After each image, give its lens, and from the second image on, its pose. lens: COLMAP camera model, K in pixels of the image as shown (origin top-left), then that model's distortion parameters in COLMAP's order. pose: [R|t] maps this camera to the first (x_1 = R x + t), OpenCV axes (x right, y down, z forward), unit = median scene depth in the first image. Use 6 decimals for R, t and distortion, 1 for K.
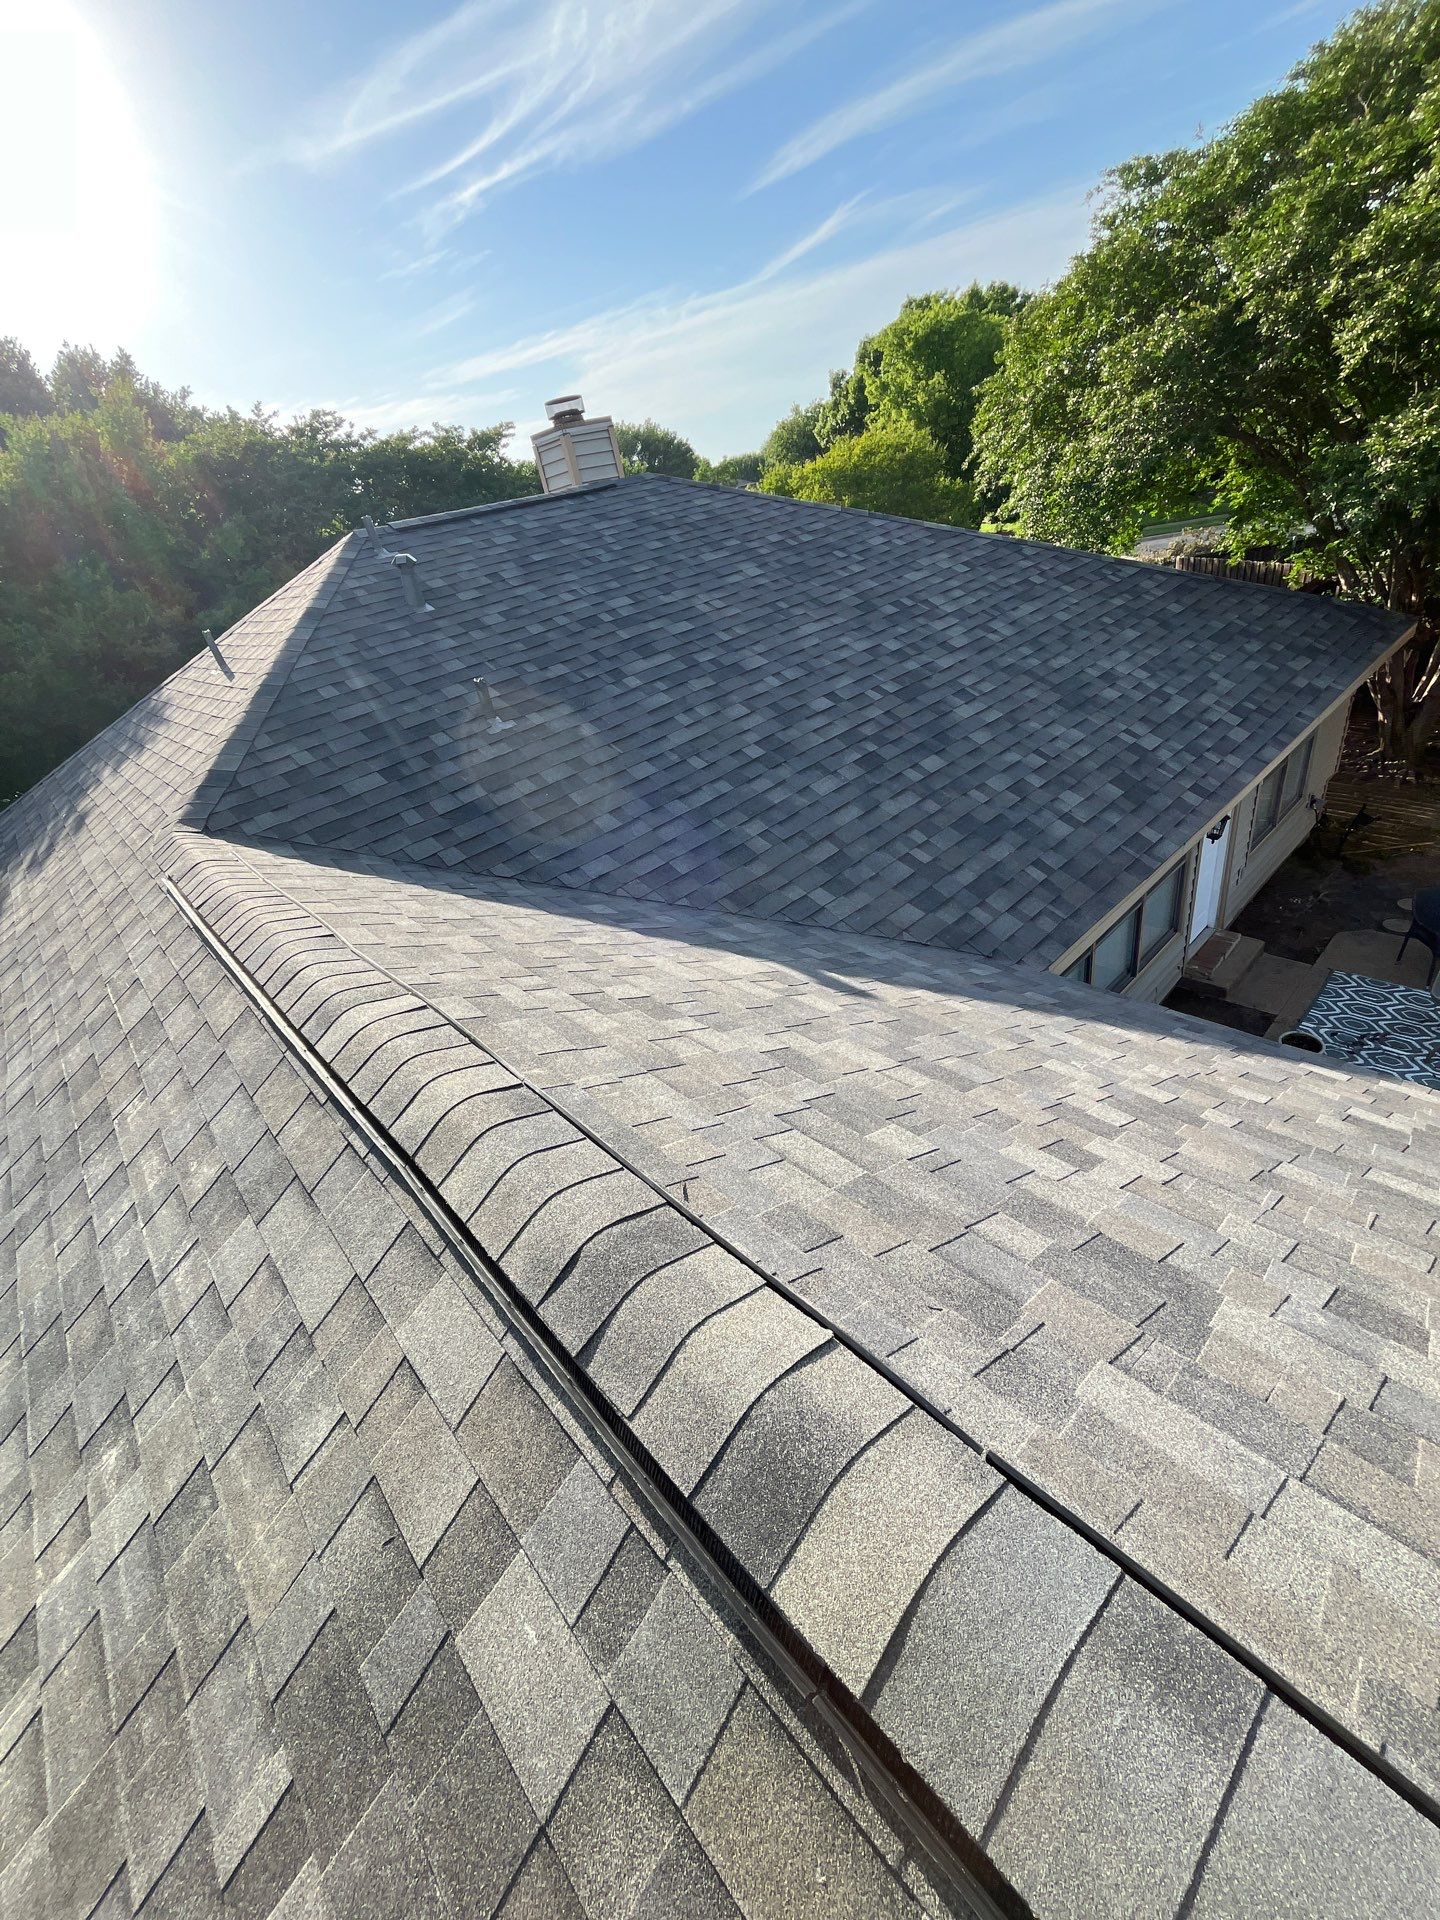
lens RADIAL K [[773.7, 0, 712.7], [0, 773.7, 956.9], [0, 0, 1]] dist [-0.002582, -0.000679]
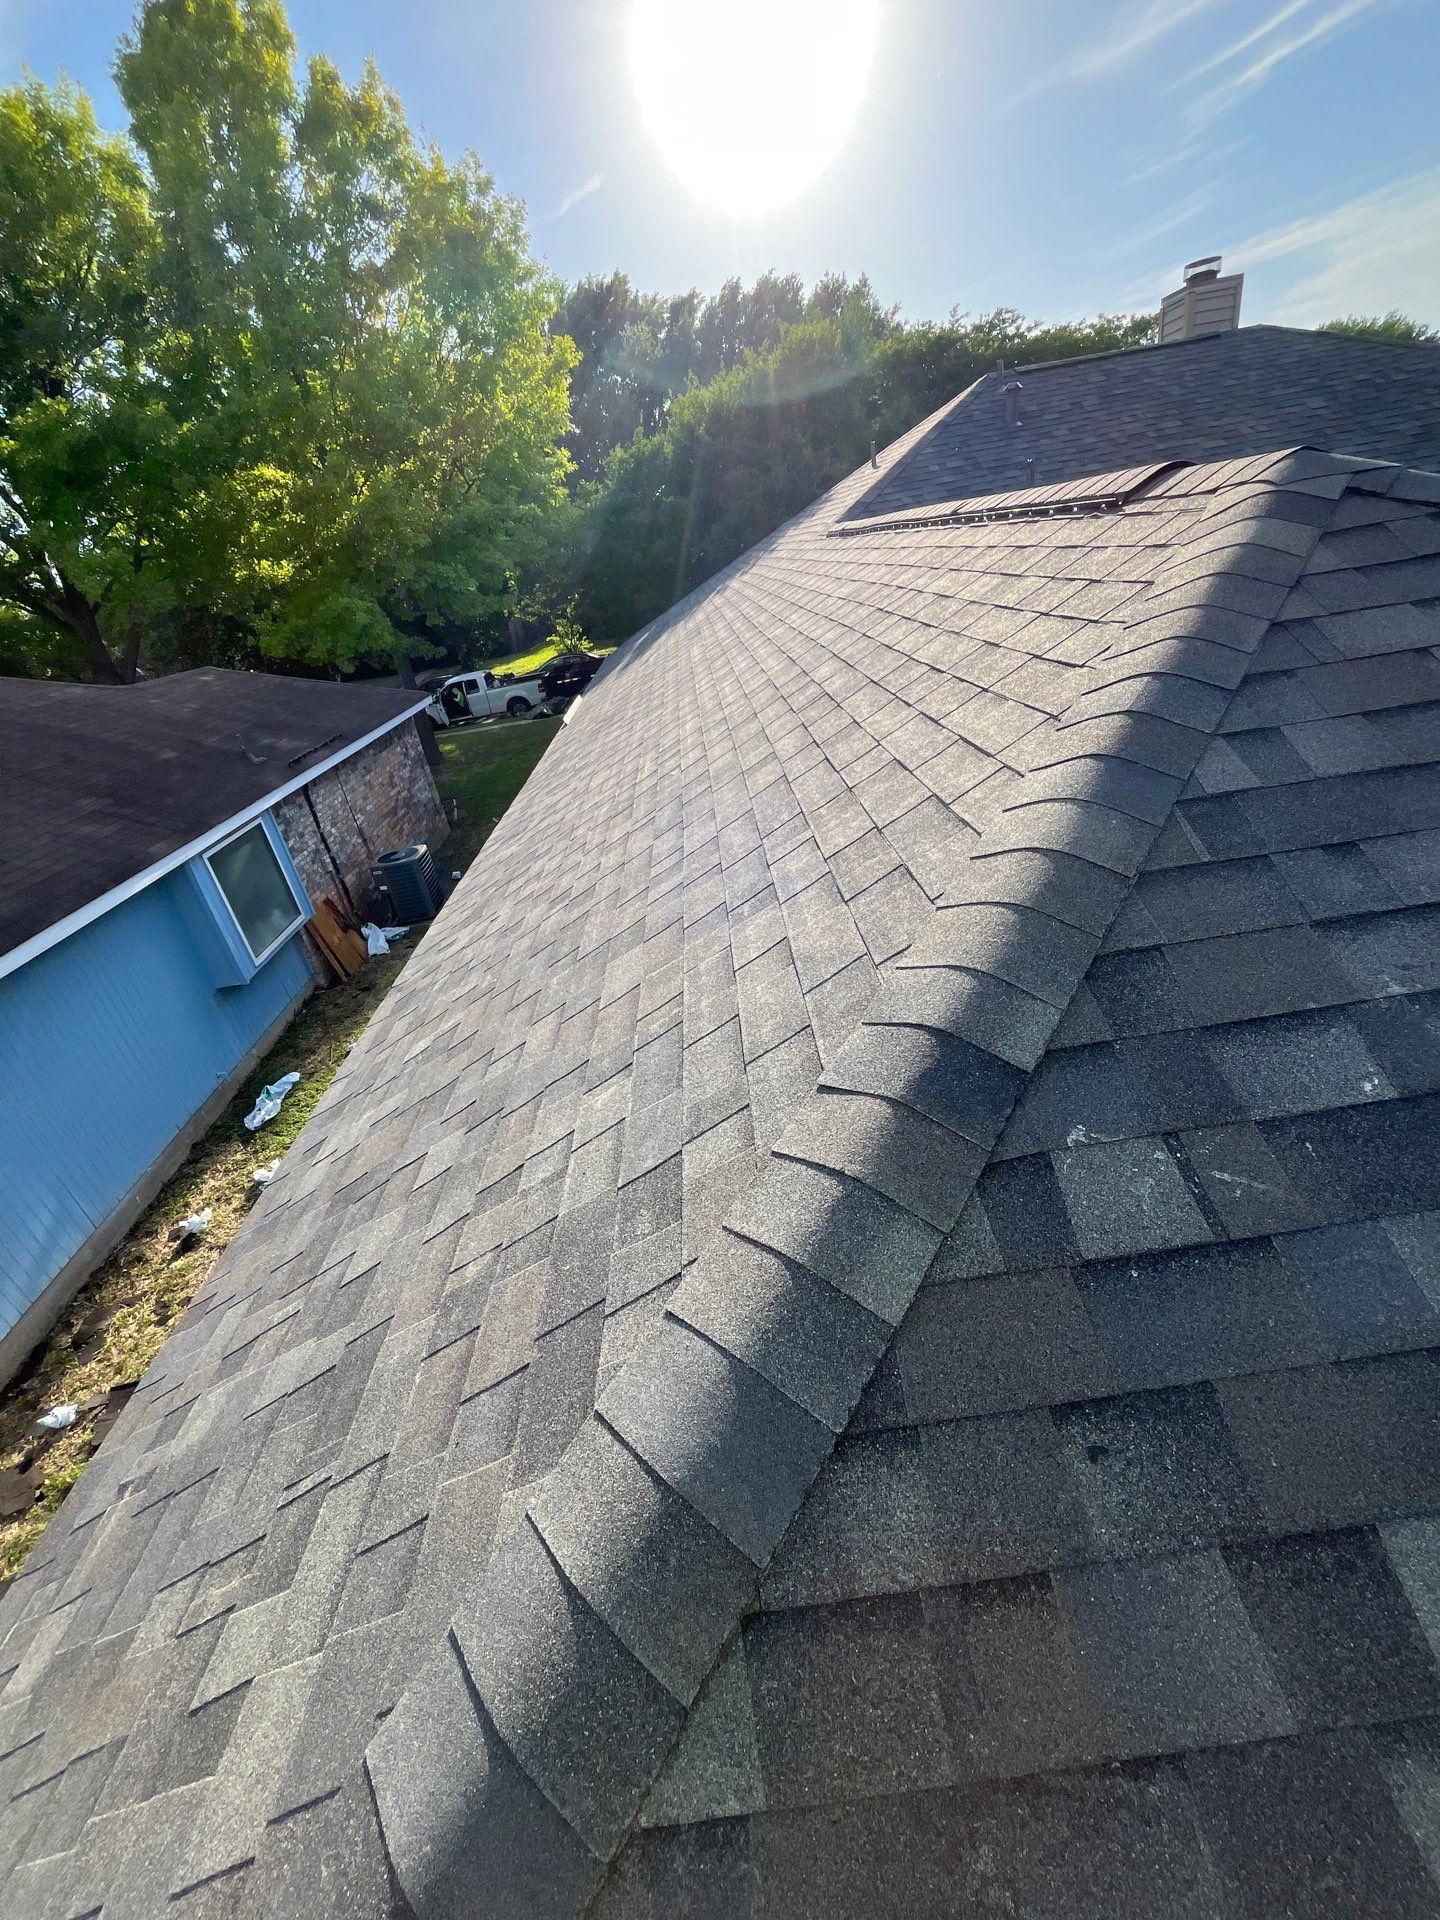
lens RADIAL K [[773.7, 0, 712.7], [0, 773.7, 956.9], [0, 0, 1]] dist [-0.002582, -0.000679]
pose [[0.775402, 0.353951, -0.522944, 0.220304], [-0.317826, 0.934354, 0.161150, 0.319315], [0.545654, 0.041249, 0.836995, -0.348715]]
